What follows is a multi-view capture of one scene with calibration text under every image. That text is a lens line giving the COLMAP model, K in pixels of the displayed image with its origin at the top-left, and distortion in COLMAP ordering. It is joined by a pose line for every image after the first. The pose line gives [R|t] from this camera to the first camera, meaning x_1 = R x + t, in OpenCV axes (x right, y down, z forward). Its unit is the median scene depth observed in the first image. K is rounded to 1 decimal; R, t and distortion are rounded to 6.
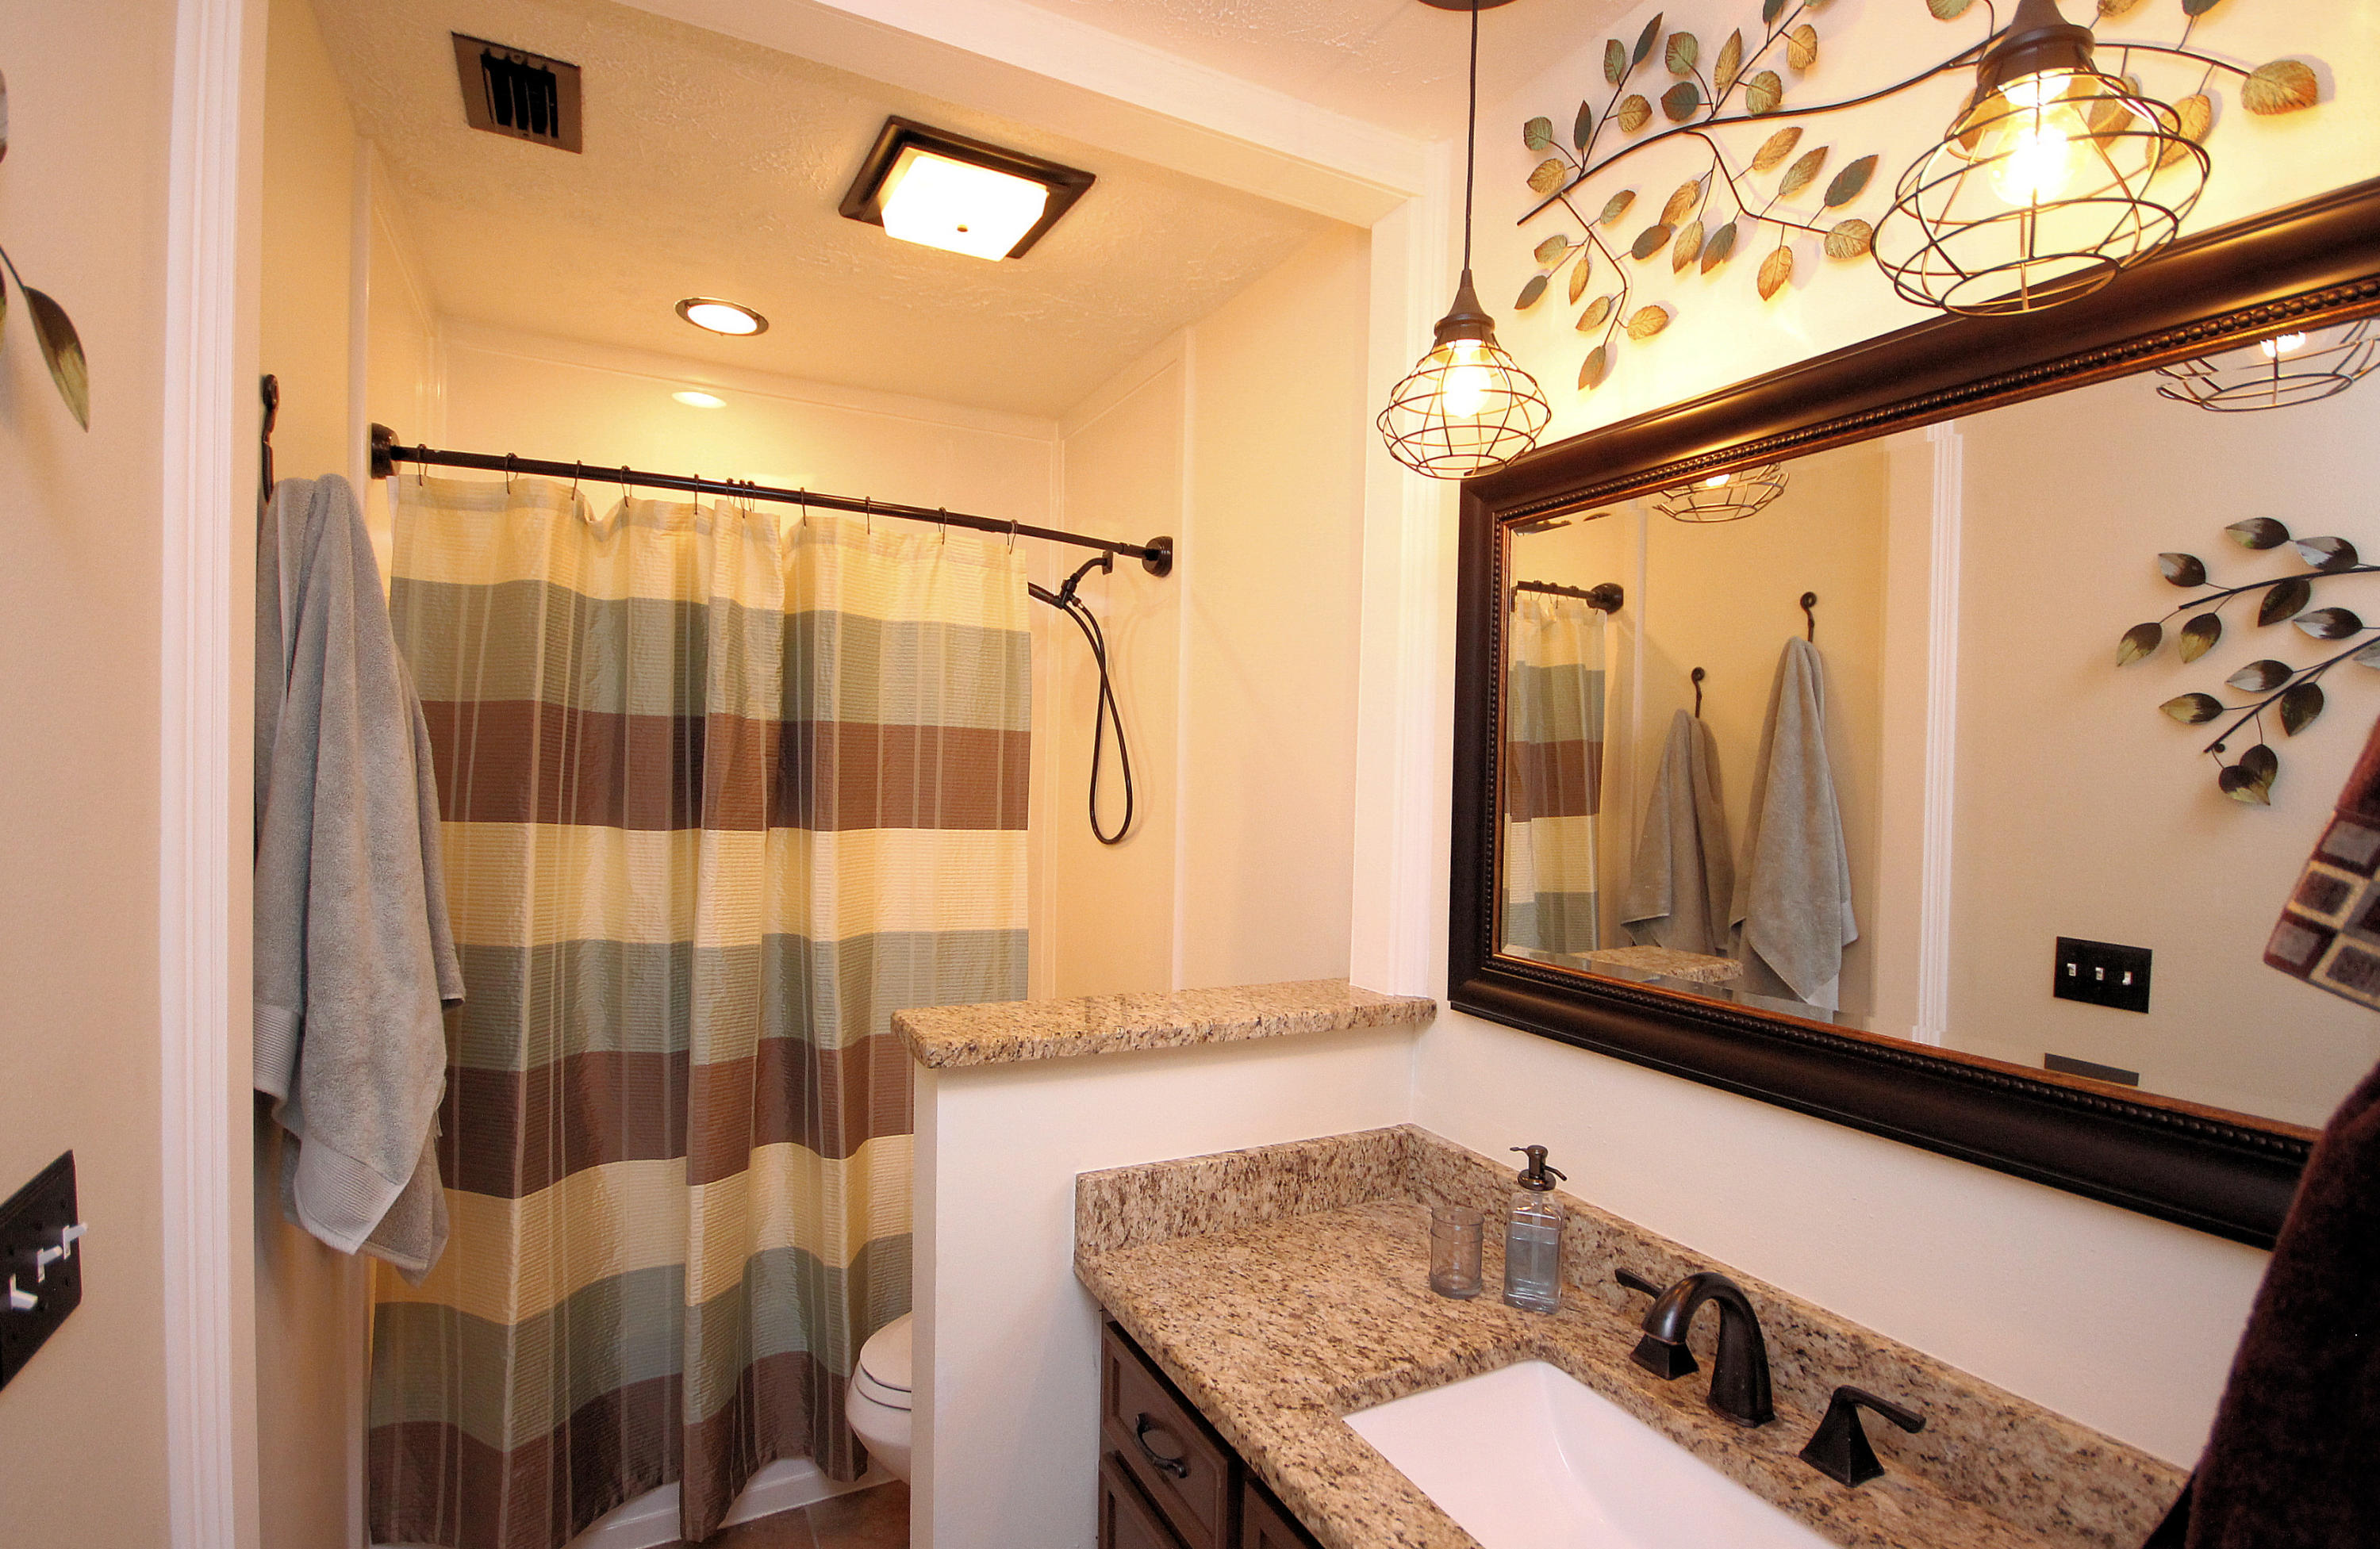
lens RADIAL K [[1114.8, 0, 1180.0], [0, 1114.8, 776.7], [0, 0, 1]] dist [-0.003541, 0.000916]
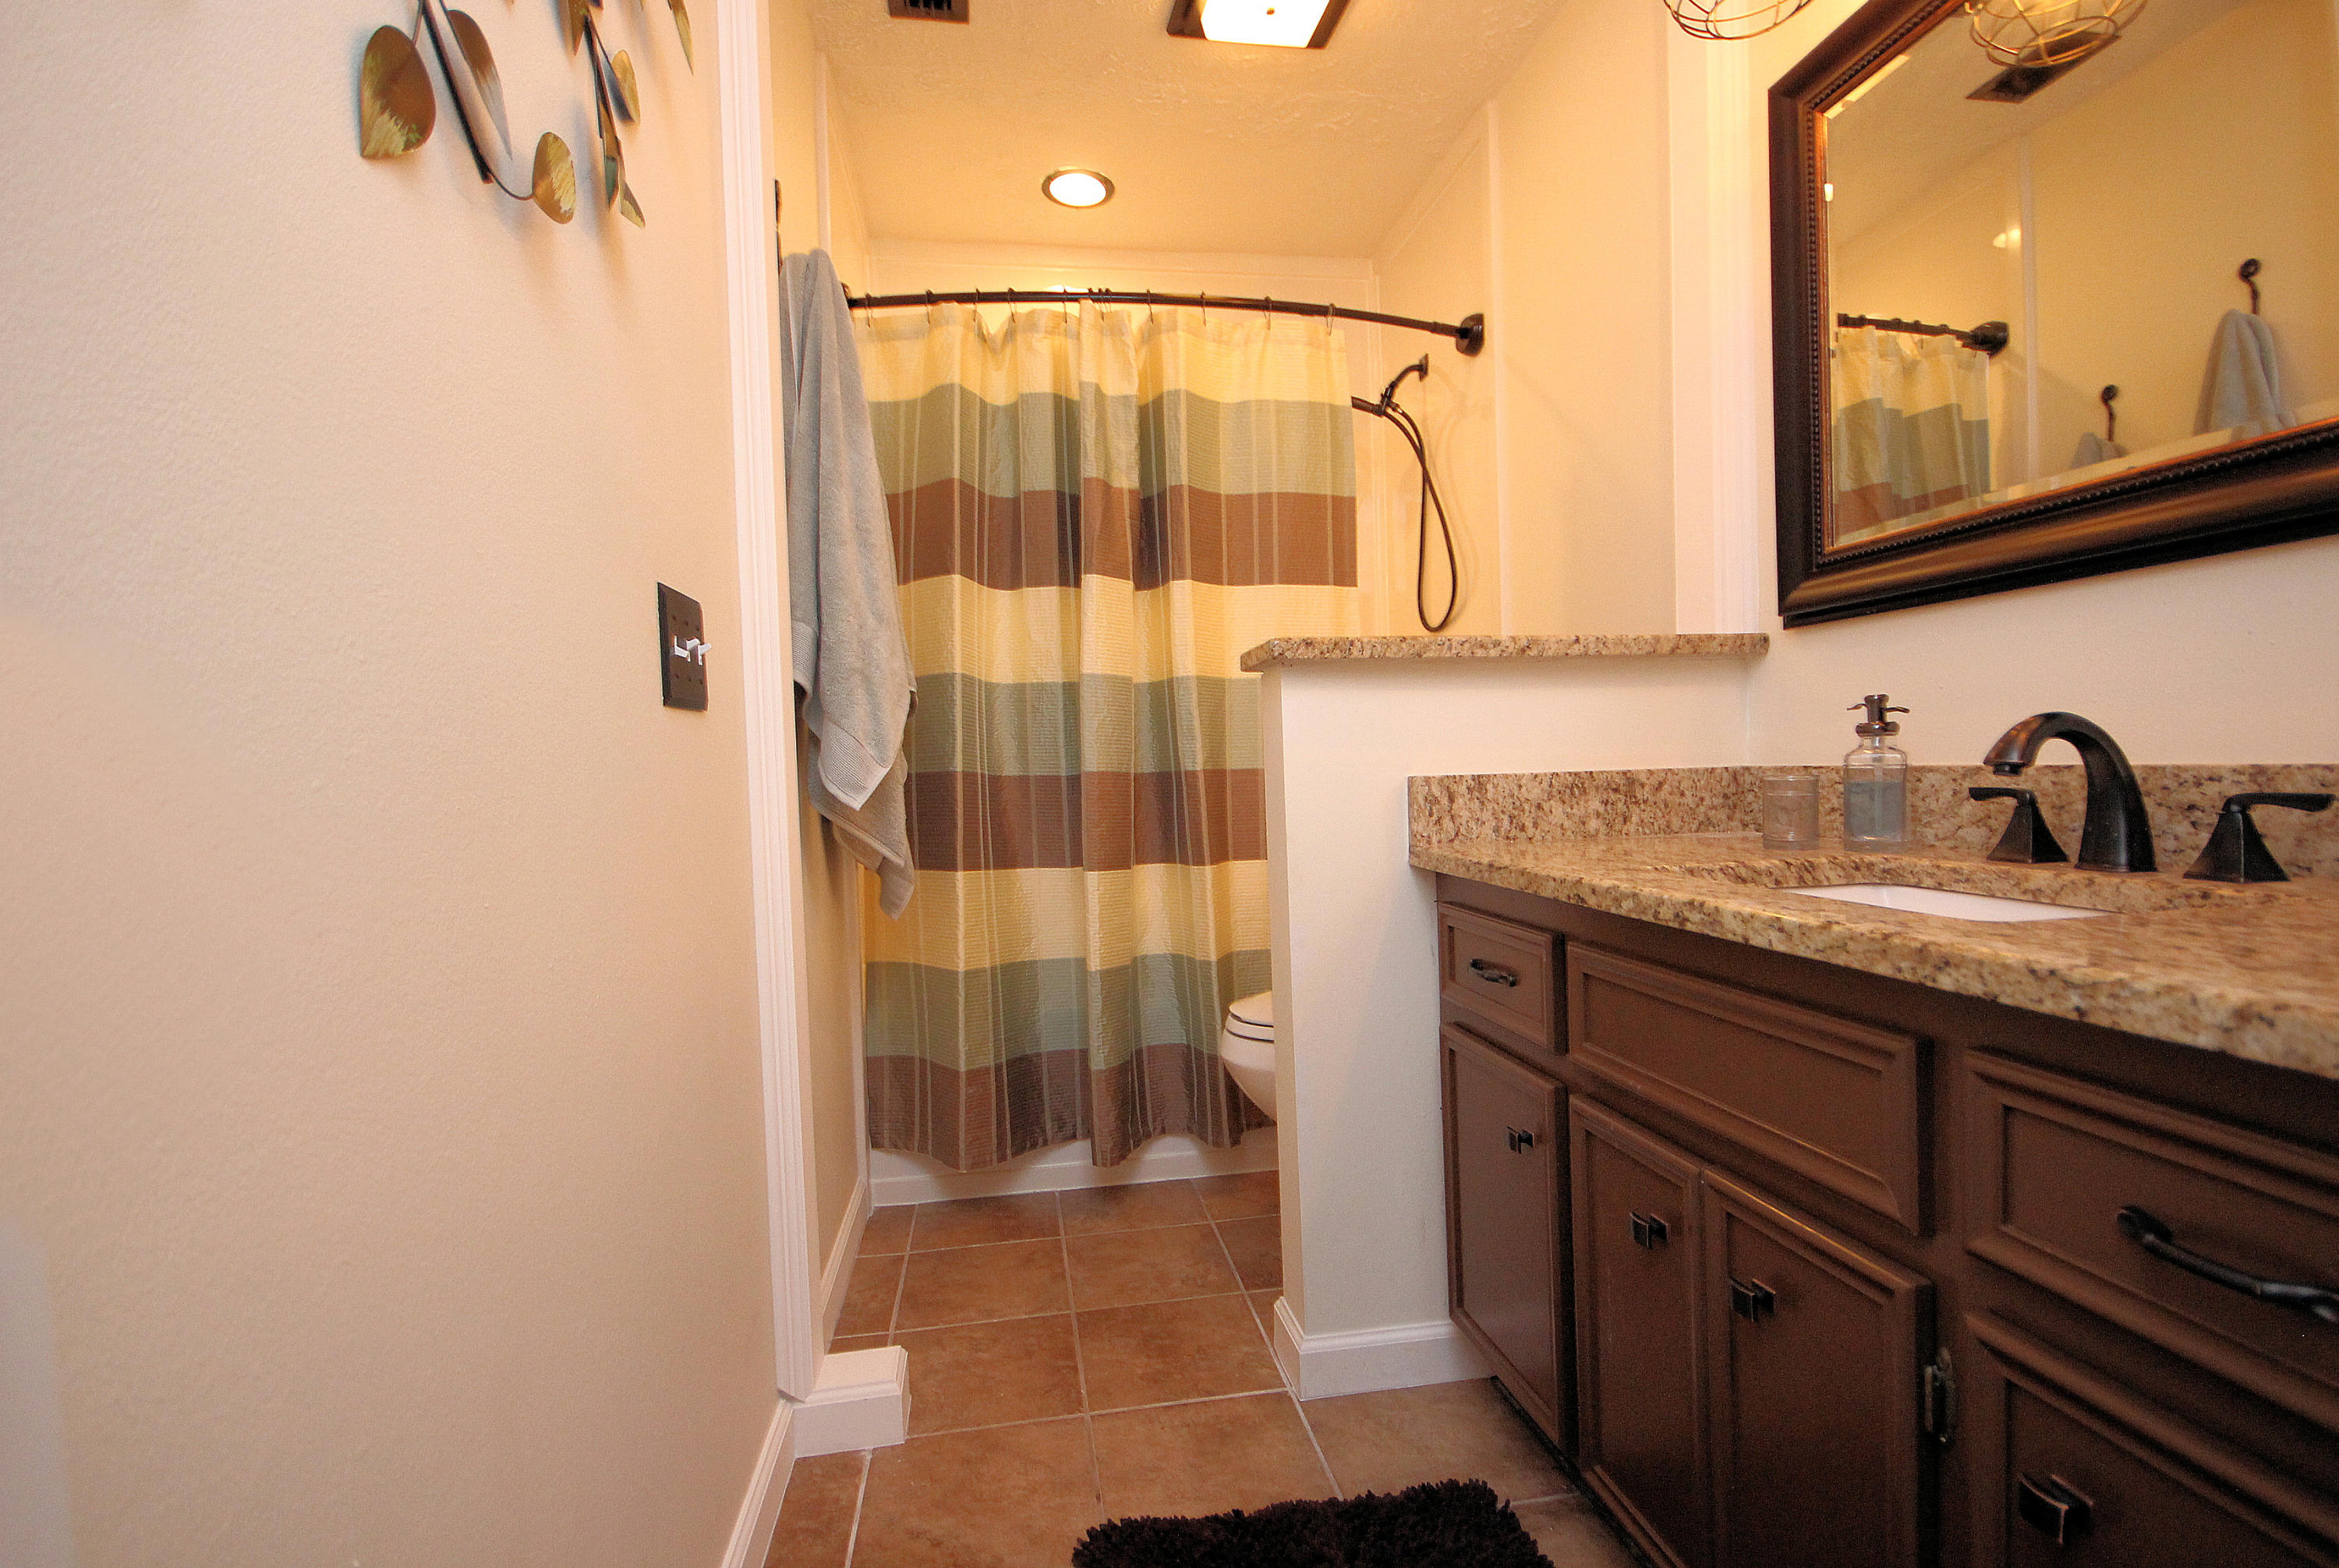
lens RADIAL K [[1080.1, 0, 1169.4], [0, 1080.1, 785.6], [0, 0, 1]] dist [-0.000320, -0.004742]
pose [[0.948276, -0.043347, -0.314475, 0.016198], [0.045450, 0.998966, -0.000645, 0.274476], [0.314178, -0.013681, 0.949266, -0.078707]]
